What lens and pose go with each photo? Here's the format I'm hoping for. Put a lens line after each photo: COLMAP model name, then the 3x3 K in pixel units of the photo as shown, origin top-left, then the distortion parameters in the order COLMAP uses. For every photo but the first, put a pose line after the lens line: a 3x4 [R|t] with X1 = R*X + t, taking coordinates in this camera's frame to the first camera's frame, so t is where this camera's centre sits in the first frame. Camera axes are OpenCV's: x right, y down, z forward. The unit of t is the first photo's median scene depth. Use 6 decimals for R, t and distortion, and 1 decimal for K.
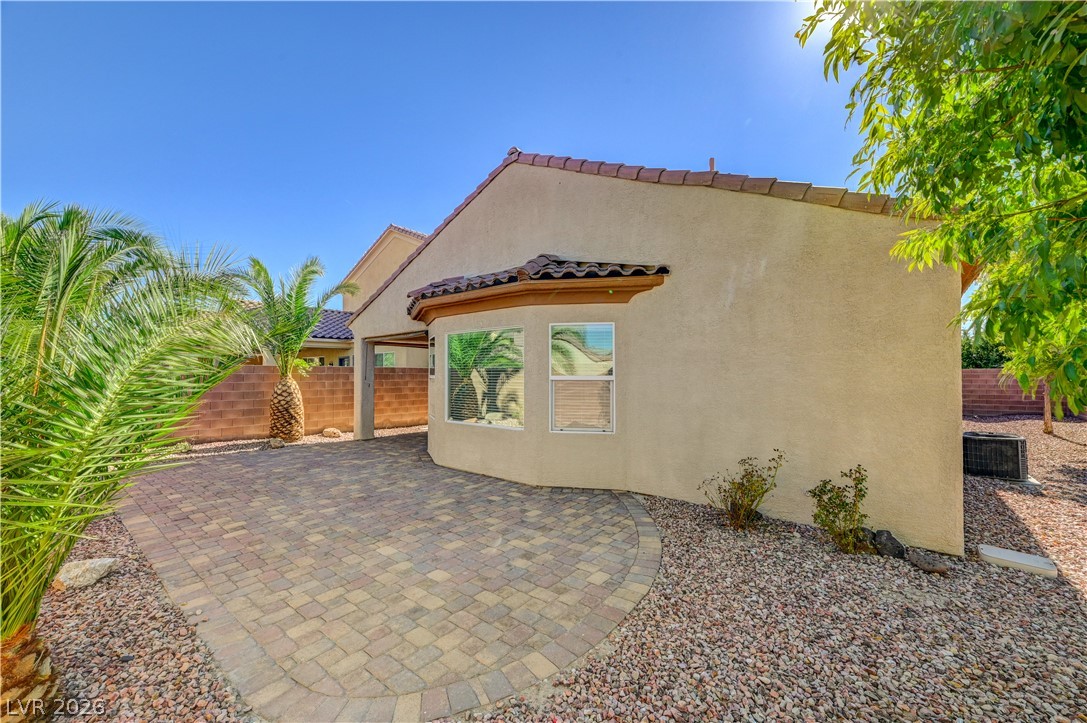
lens RADIAL K [[438.9, 0, 549.5], [0, 438.9, 365.4], [0, 0, 1]] dist [-0.002499, -0.000207]
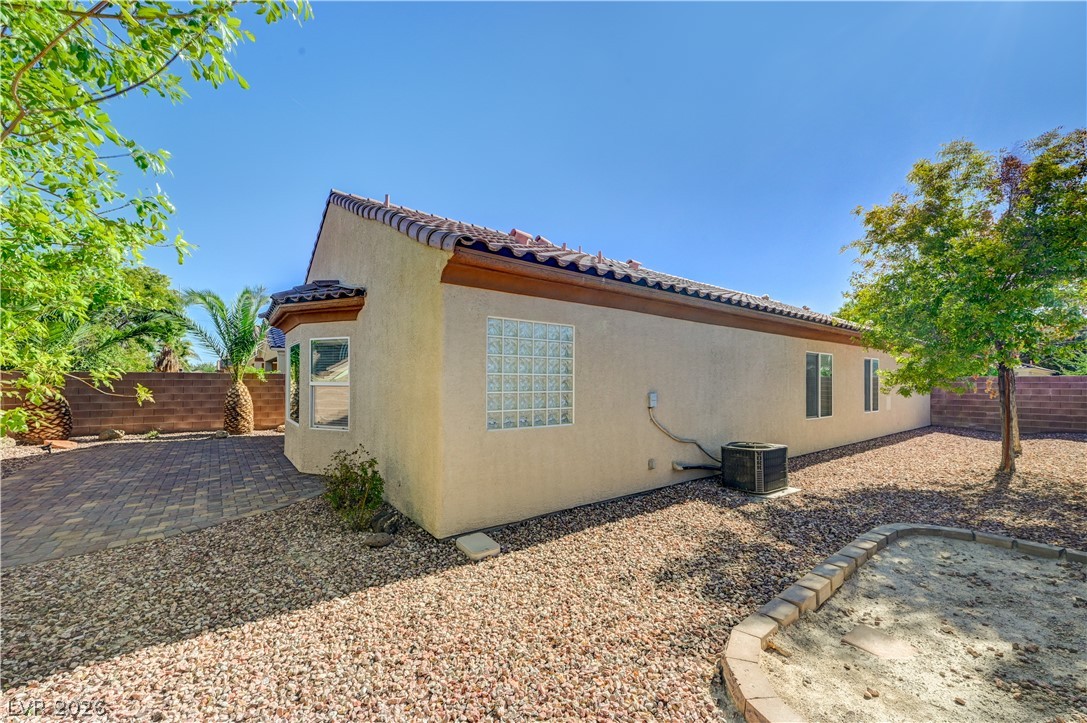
lens RADIAL K [[438.9, 0, 549.5], [0, 438.9, 365.4], [0, 0, 1]] dist [-0.002499, -0.000207]
pose [[0.973655, -0.004711, -0.227977, 0.557451], [0.000896, 0.999858, -0.016833, 0.000192], [0.228024, 0.016185, 0.973521, -0.014486]]
